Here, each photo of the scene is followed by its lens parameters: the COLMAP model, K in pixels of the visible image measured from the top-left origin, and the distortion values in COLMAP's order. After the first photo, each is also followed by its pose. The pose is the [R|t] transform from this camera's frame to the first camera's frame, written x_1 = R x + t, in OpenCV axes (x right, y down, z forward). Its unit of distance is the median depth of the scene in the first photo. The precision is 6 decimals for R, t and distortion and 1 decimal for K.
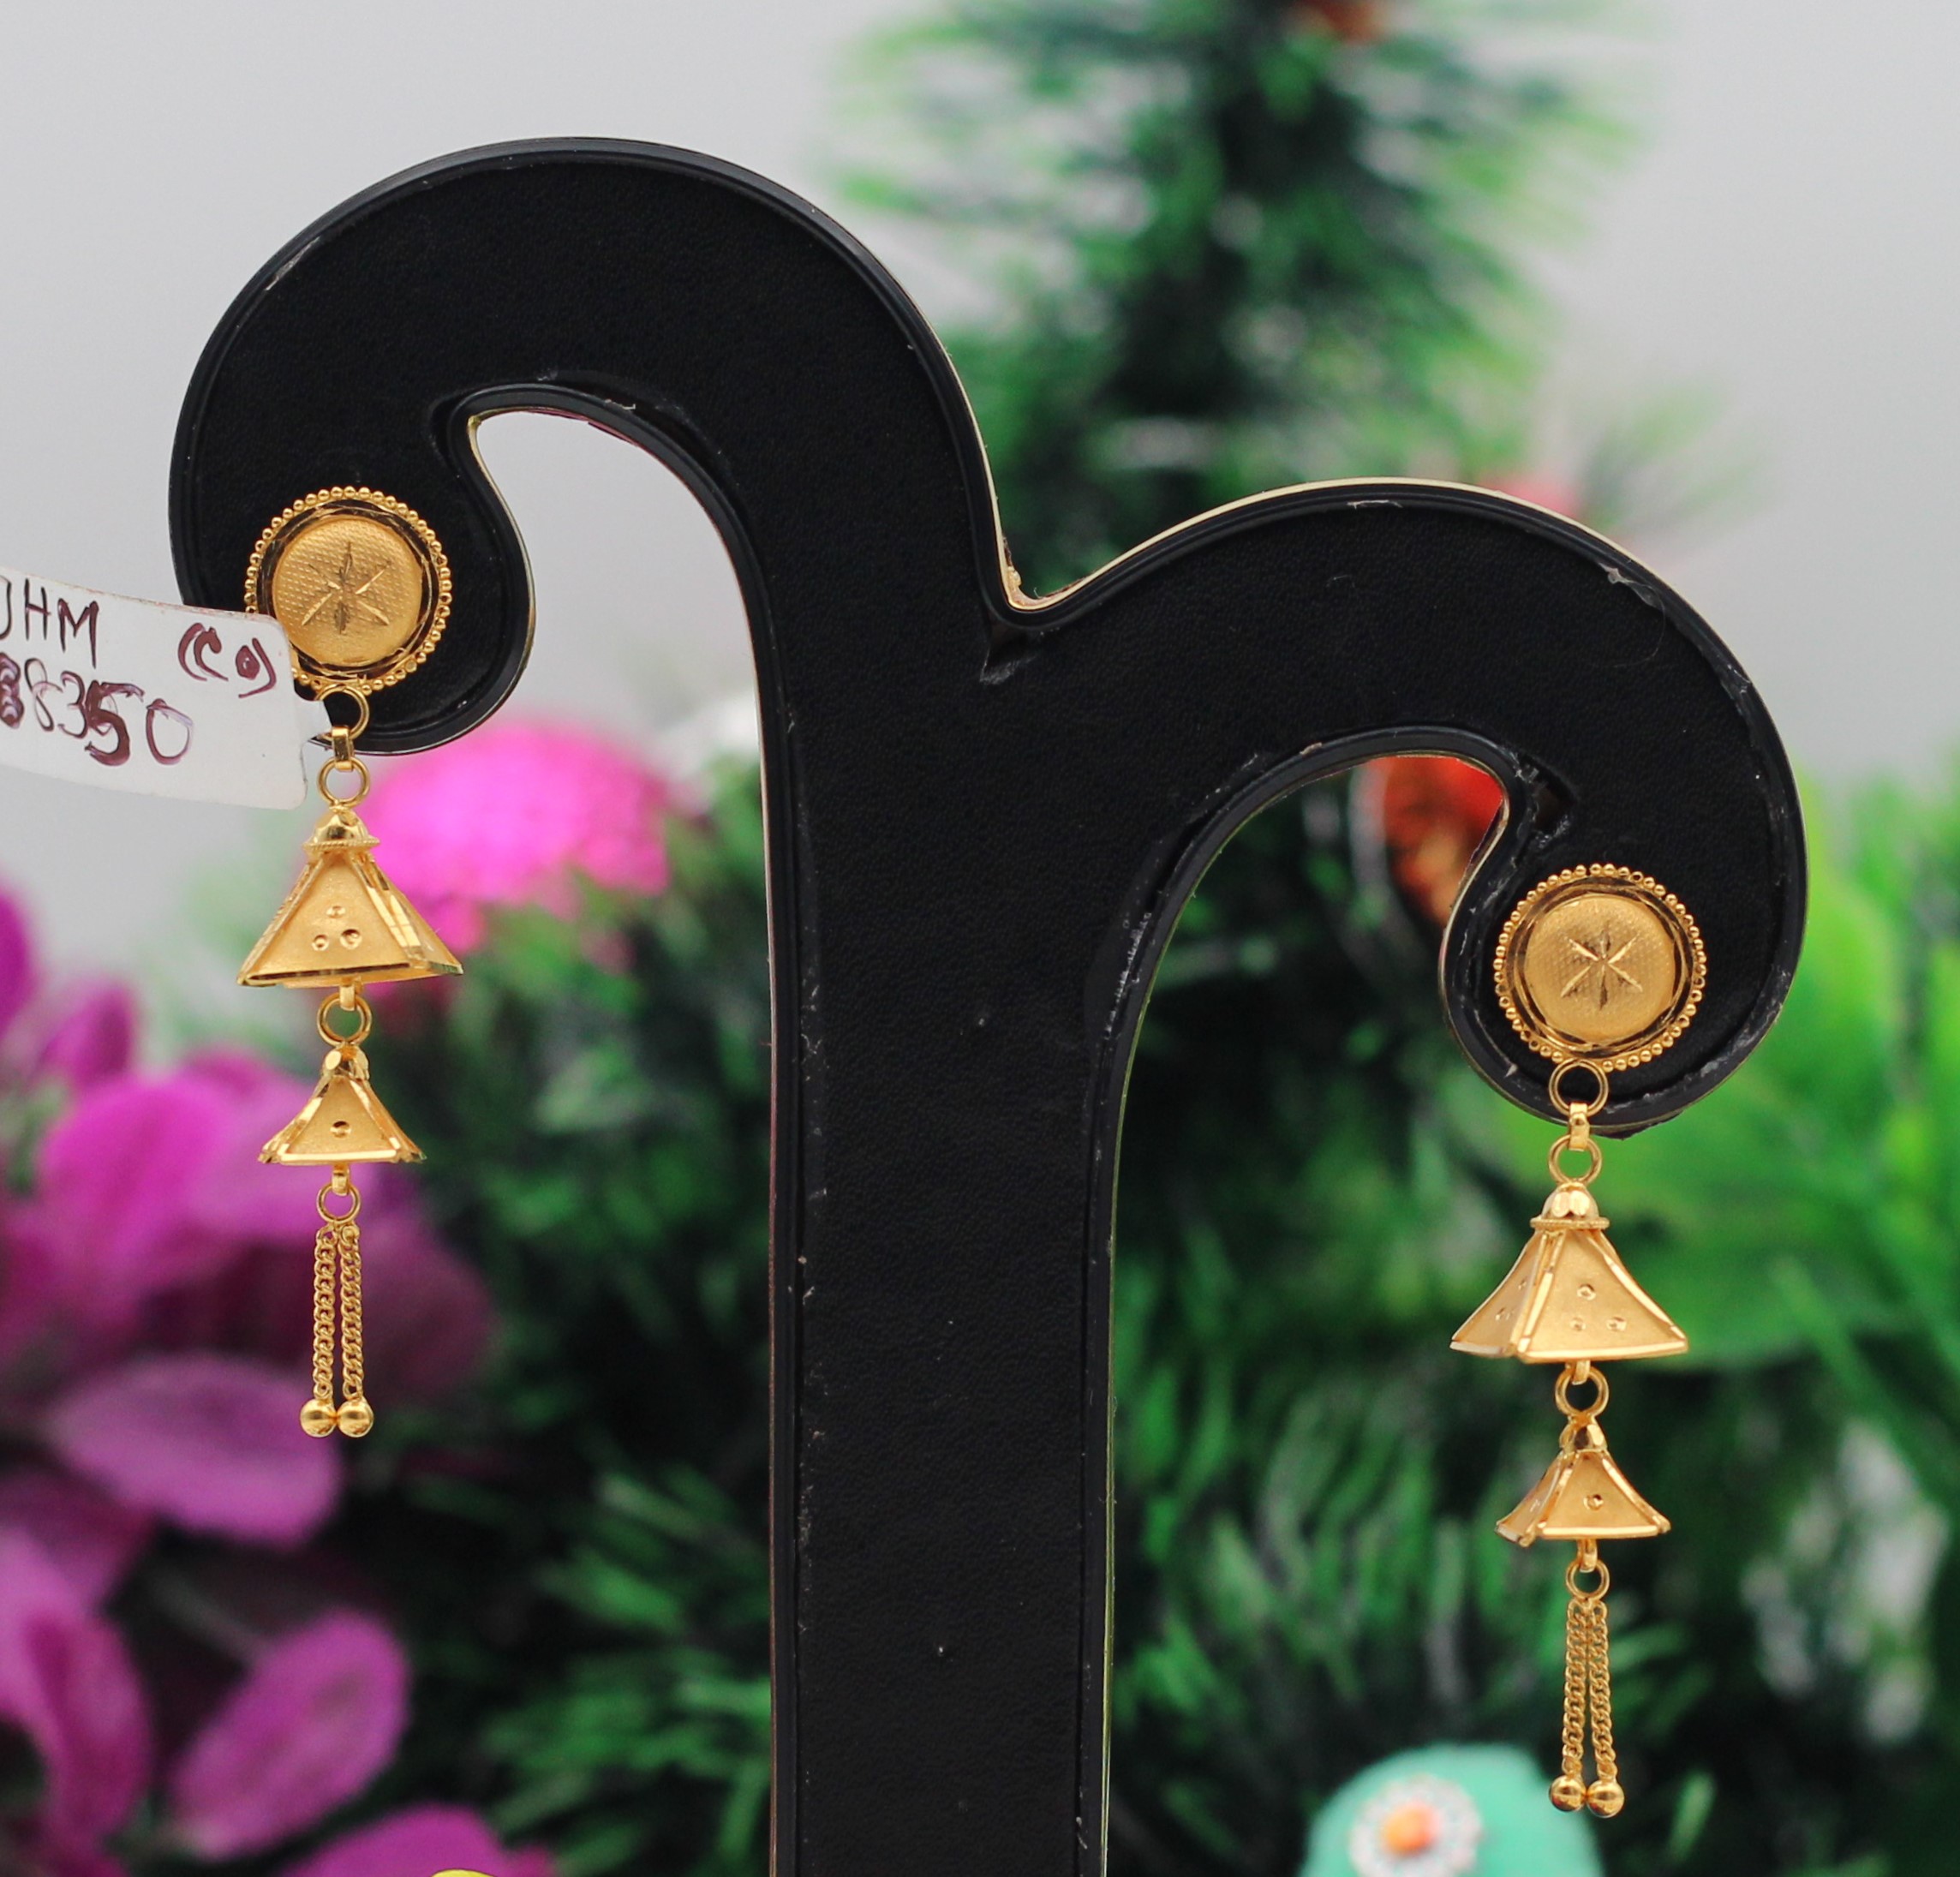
lens RADIAL K [[8924.2, 0, 977.0], [0, 8924.2, 946.9], [0, 0, 1]] dist [-0.165921, 0.000000]
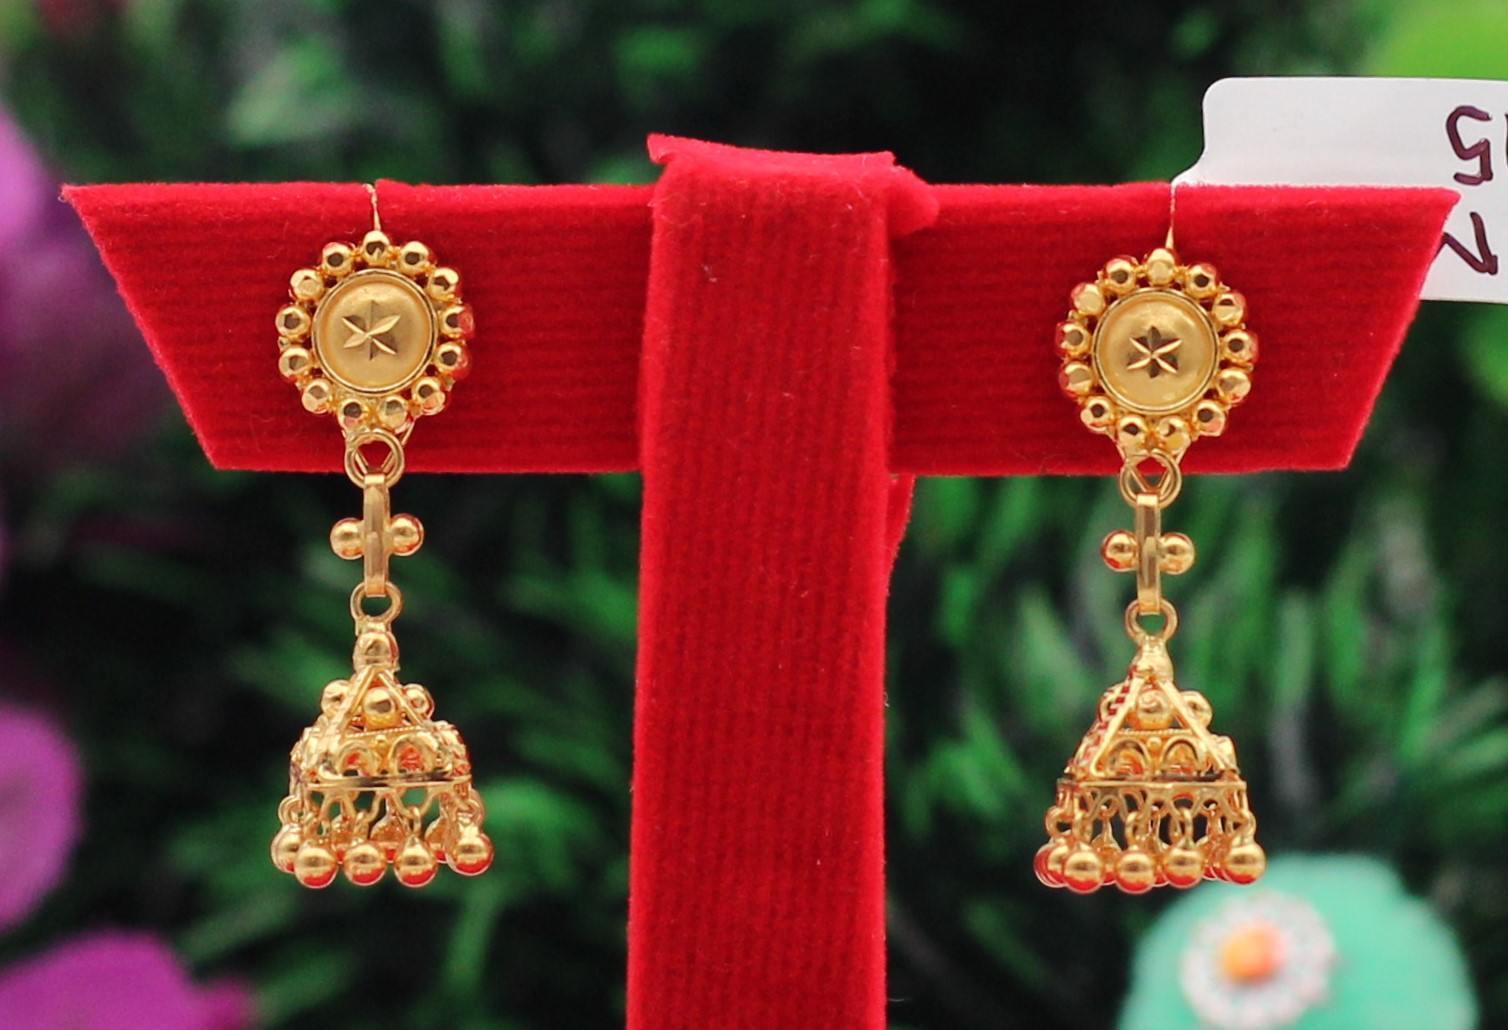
lens RADIAL K [[5370.5, 0, 757.8], [0, 5370.5, 514.1], [0, 0, 1]] dist [-0.130742, 0.000000]
pose [[0.999988, -0.004806, -0.000058, 0.001388], [0.004806, 0.999635, 0.026591, 0.042832], [-0.000070, -0.026591, 0.999646, 0.485235]]
